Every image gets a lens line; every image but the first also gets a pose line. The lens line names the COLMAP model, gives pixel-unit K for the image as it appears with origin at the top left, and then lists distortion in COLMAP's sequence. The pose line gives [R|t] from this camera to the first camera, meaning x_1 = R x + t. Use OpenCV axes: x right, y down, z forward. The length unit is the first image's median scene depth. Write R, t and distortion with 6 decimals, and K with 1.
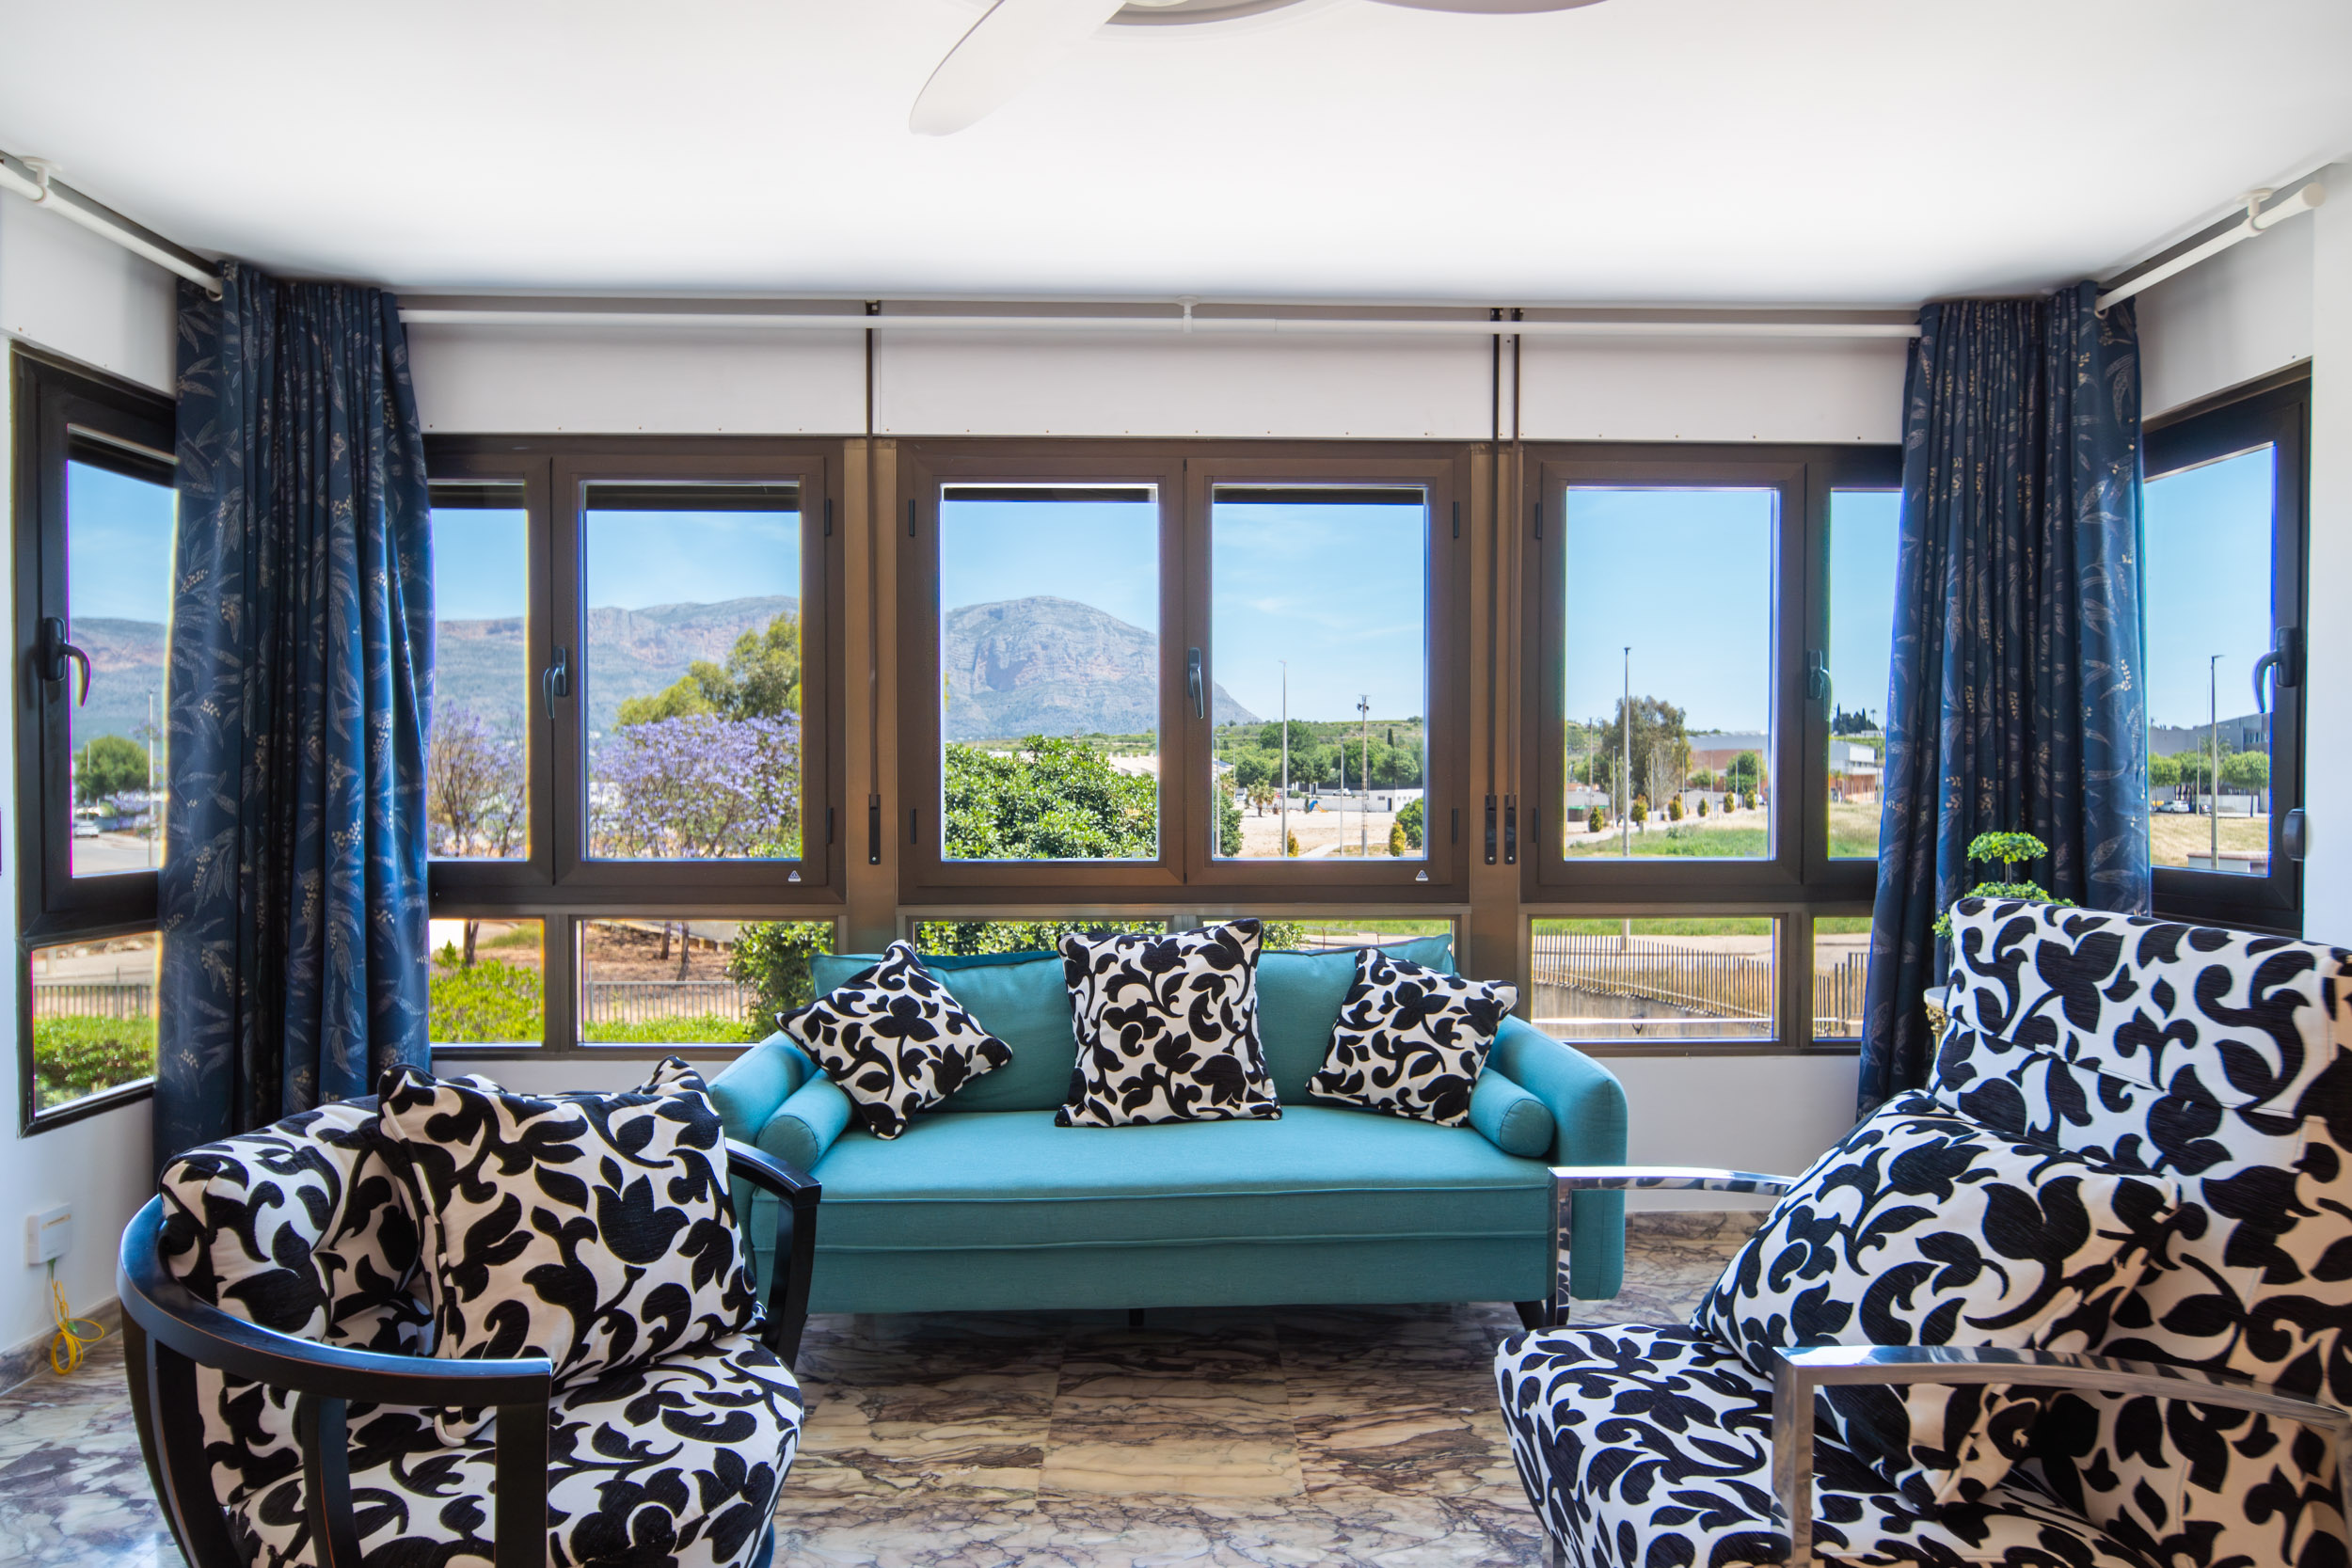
lens RADIAL K [[1053.4, 0, 1178.4], [0, 1053.4, 779.6], [0, 0, 1]] dist [-0.001186, -0.000074]
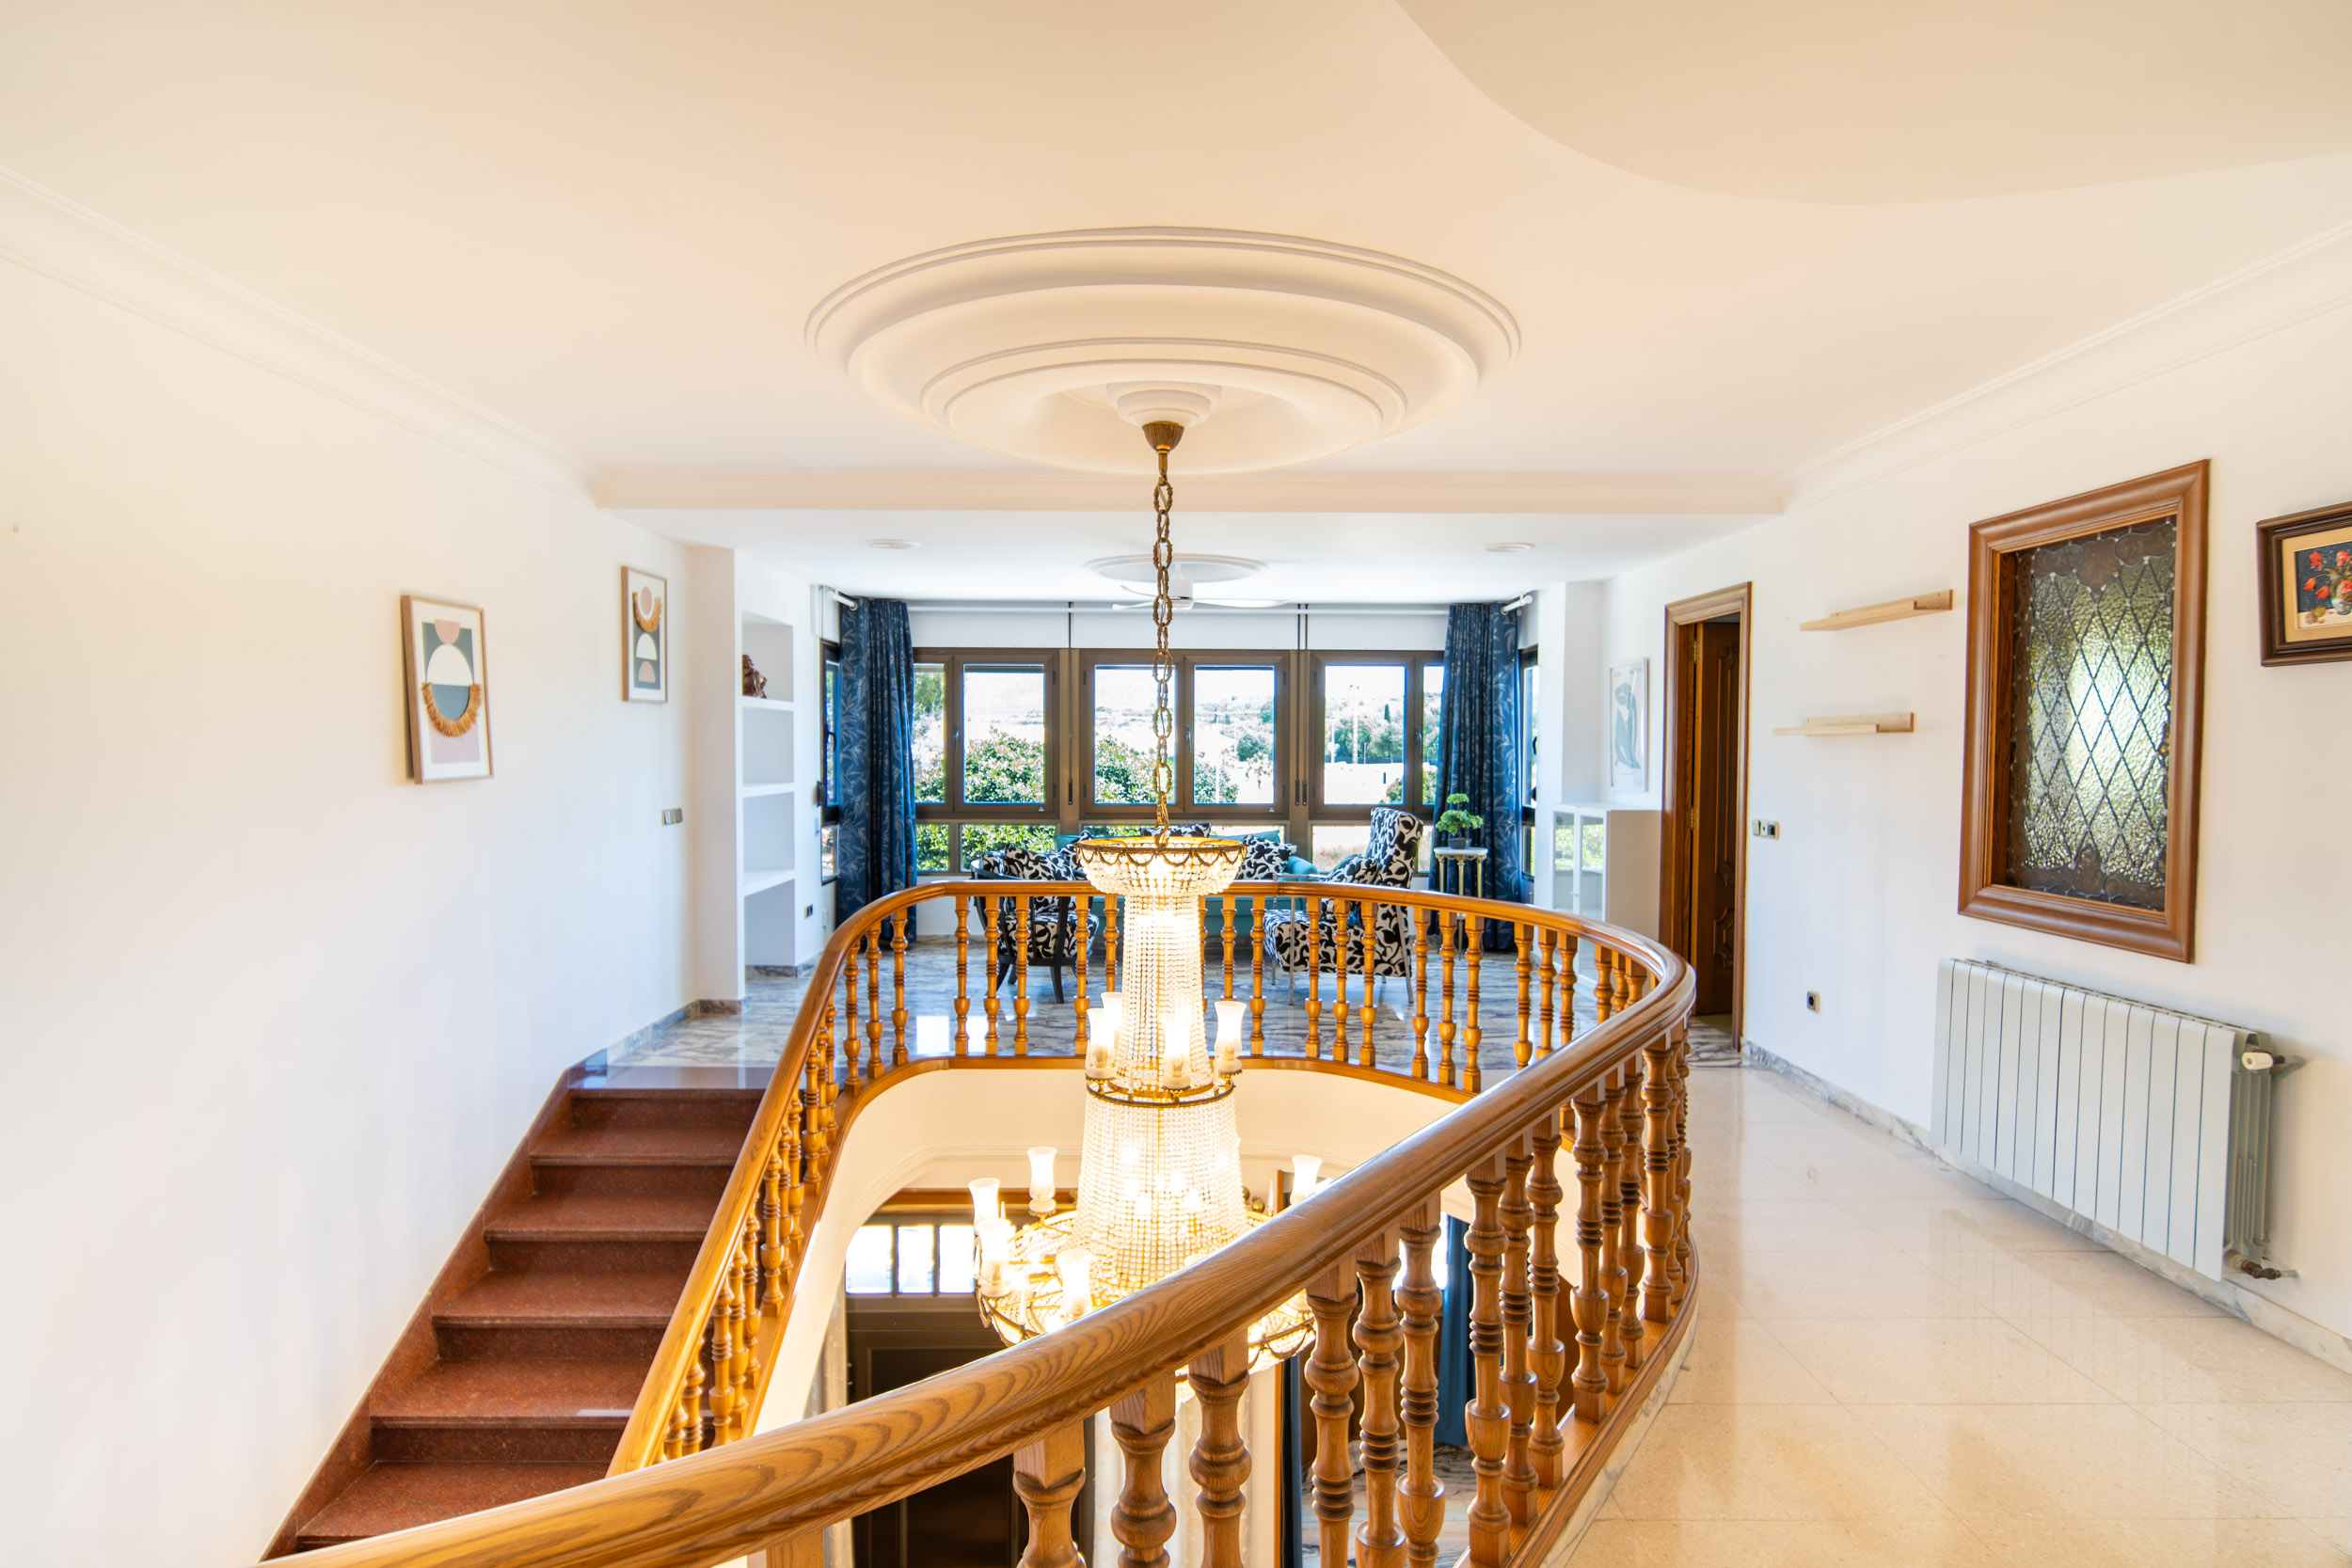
lens RADIAL K [[1053.4, 0, 1175.5], [0, 1053.4, 787.8], [0, 0, 1]] dist [-0.001186, -0.000074]
pose [[0.999982, 0.002827, -0.005320, -0.001506], [-0.002646, 0.999425, 0.033814, -0.059579], [0.005413, -0.033800, 0.999414, -1.832740]]
